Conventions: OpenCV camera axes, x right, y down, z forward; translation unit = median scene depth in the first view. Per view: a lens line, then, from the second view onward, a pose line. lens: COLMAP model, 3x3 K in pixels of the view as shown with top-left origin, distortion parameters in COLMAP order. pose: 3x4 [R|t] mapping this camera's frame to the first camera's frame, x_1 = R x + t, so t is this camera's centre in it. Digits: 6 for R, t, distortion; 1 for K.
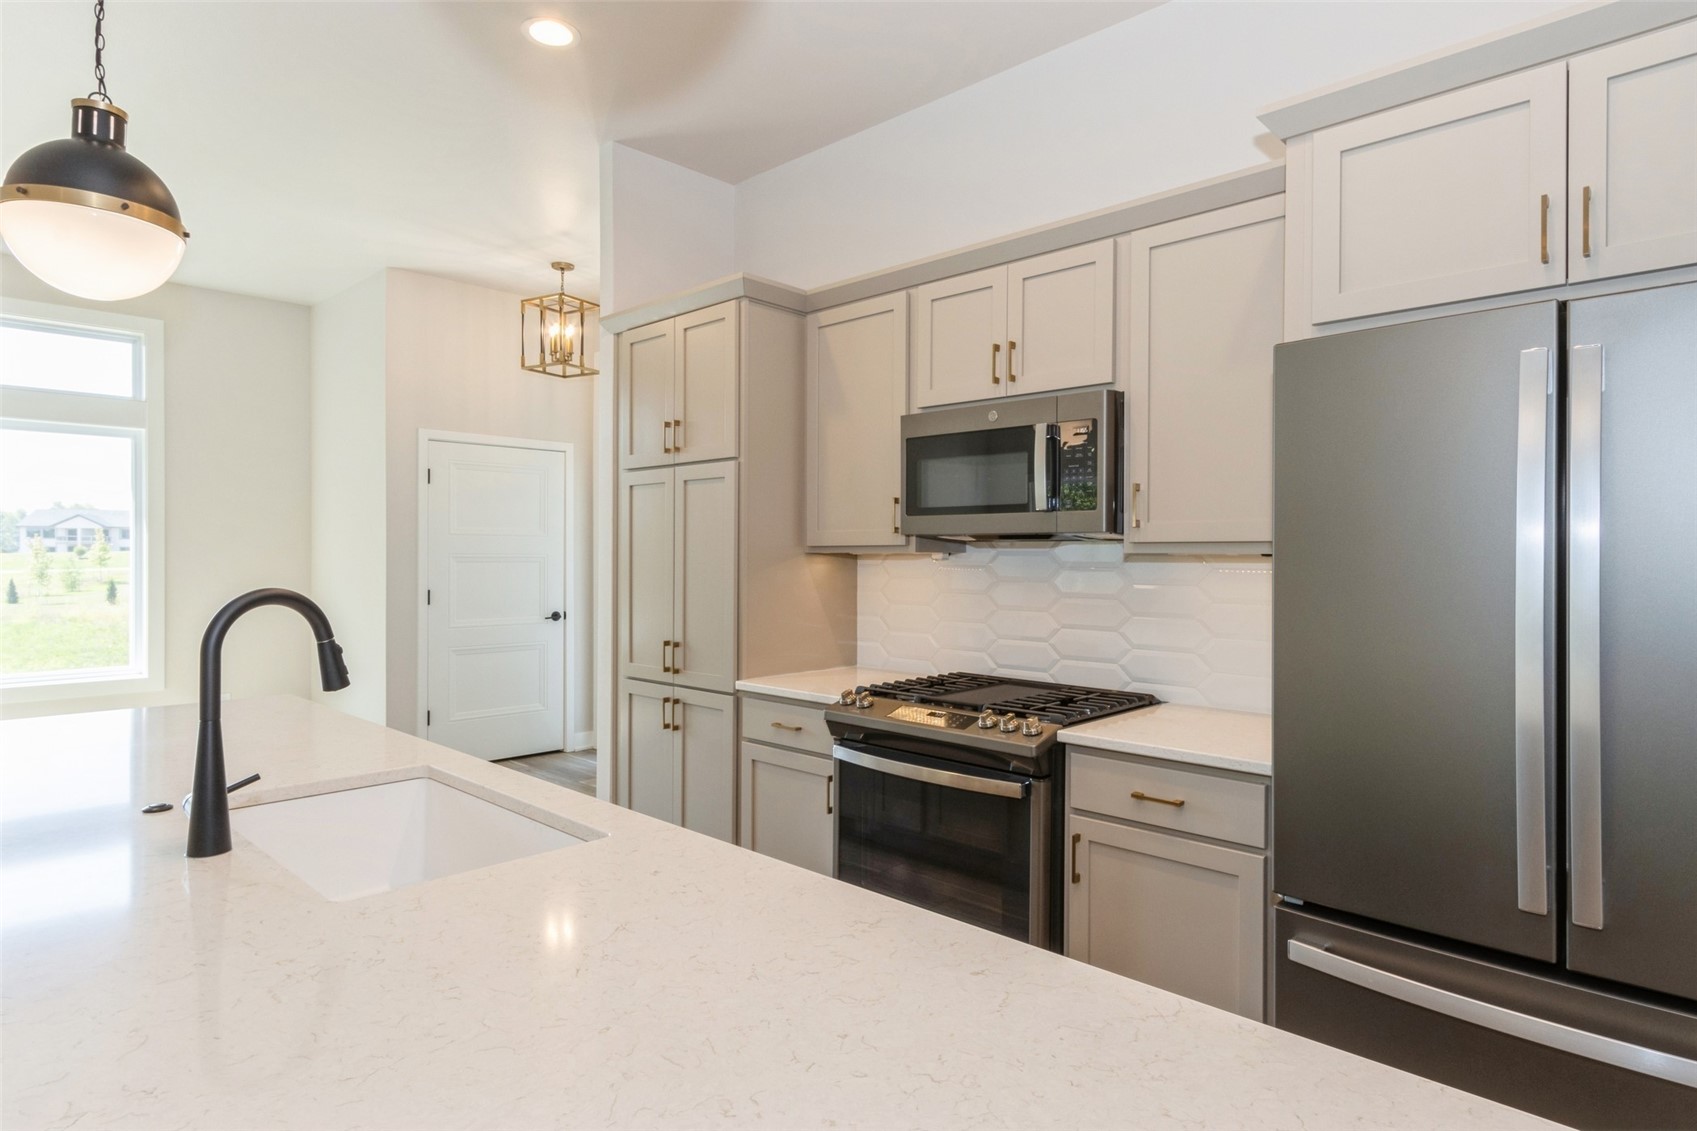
lens RADIAL K [[972.7, 0, 846.2], [0, 972.7, 553.2], [0, 0, 1]] dist [0.000352, -0.000152]
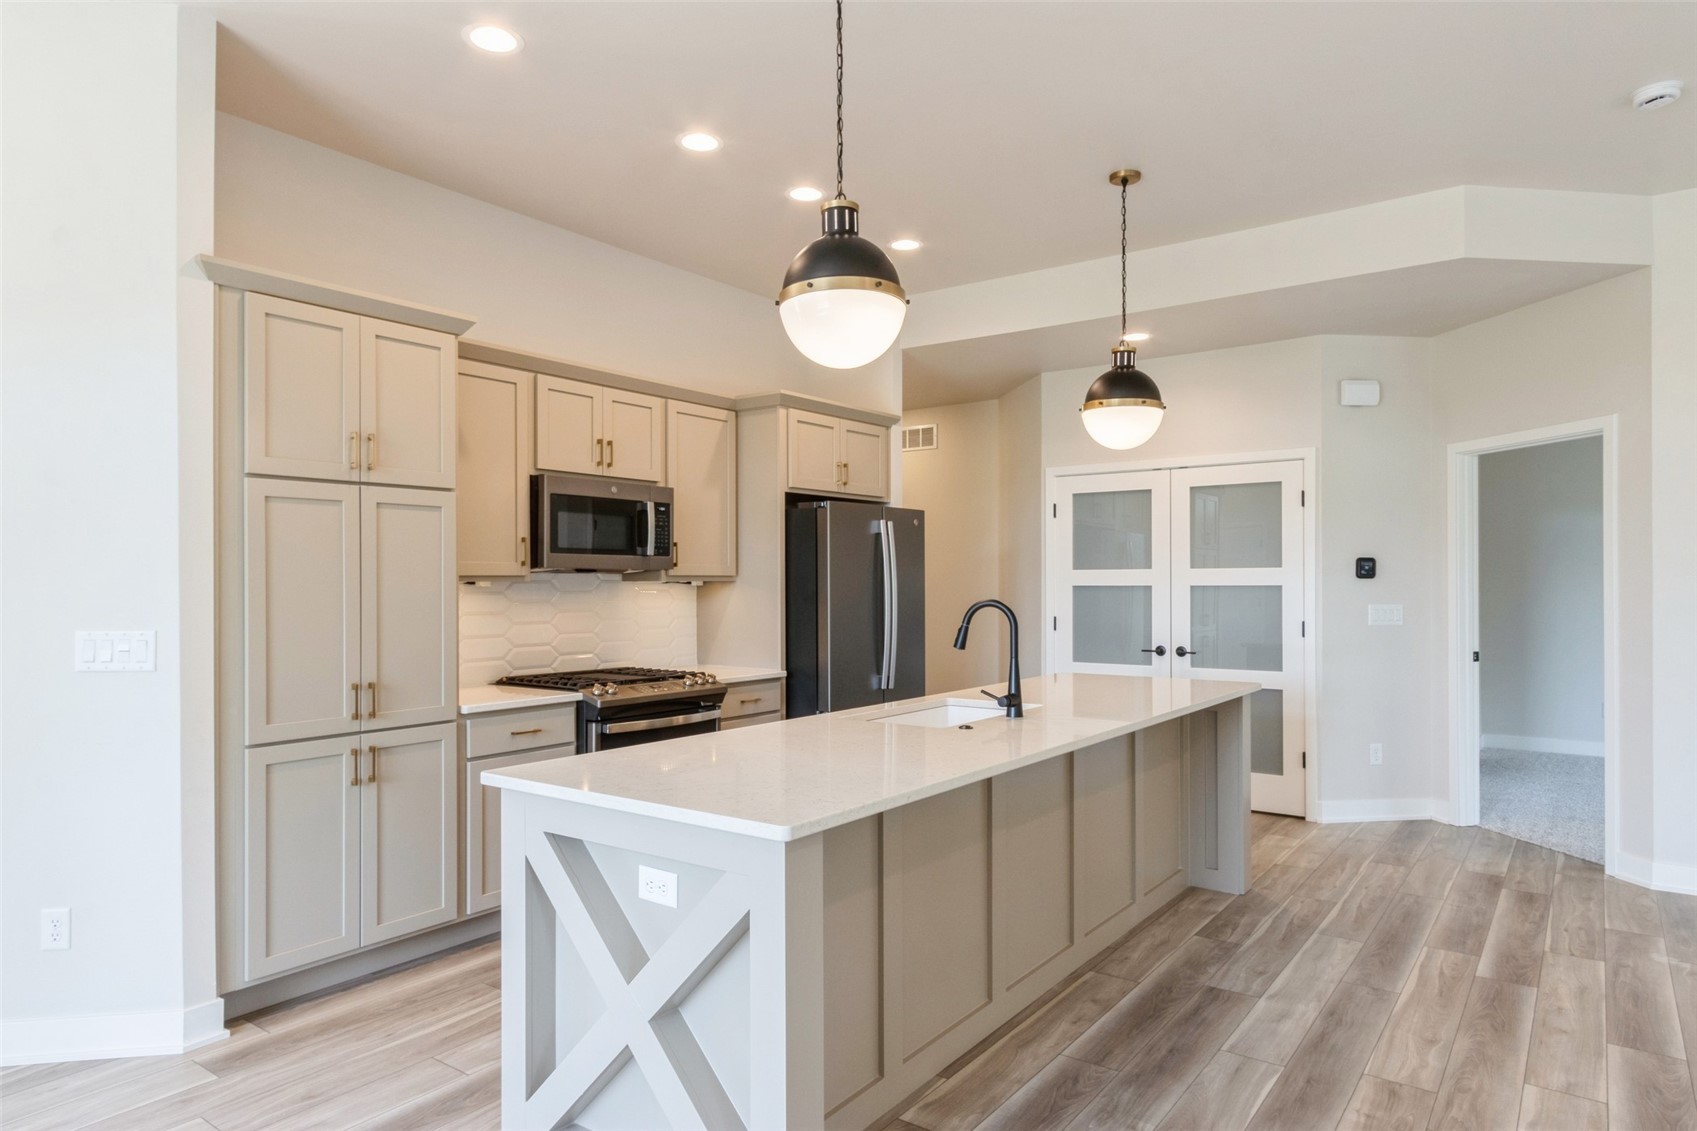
lens RADIAL K [[1032.1, 0, 850.3], [0, 1032.1, 575.8], [0, 0, 1]] dist [-0.002969, -0.000065]
pose [[-0.156972, 0.003828, 0.987596, -1.338417], [0.003435, 0.999989, -0.003330, -0.002442], [-0.987597, 0.002870, -0.156983, 0.814200]]
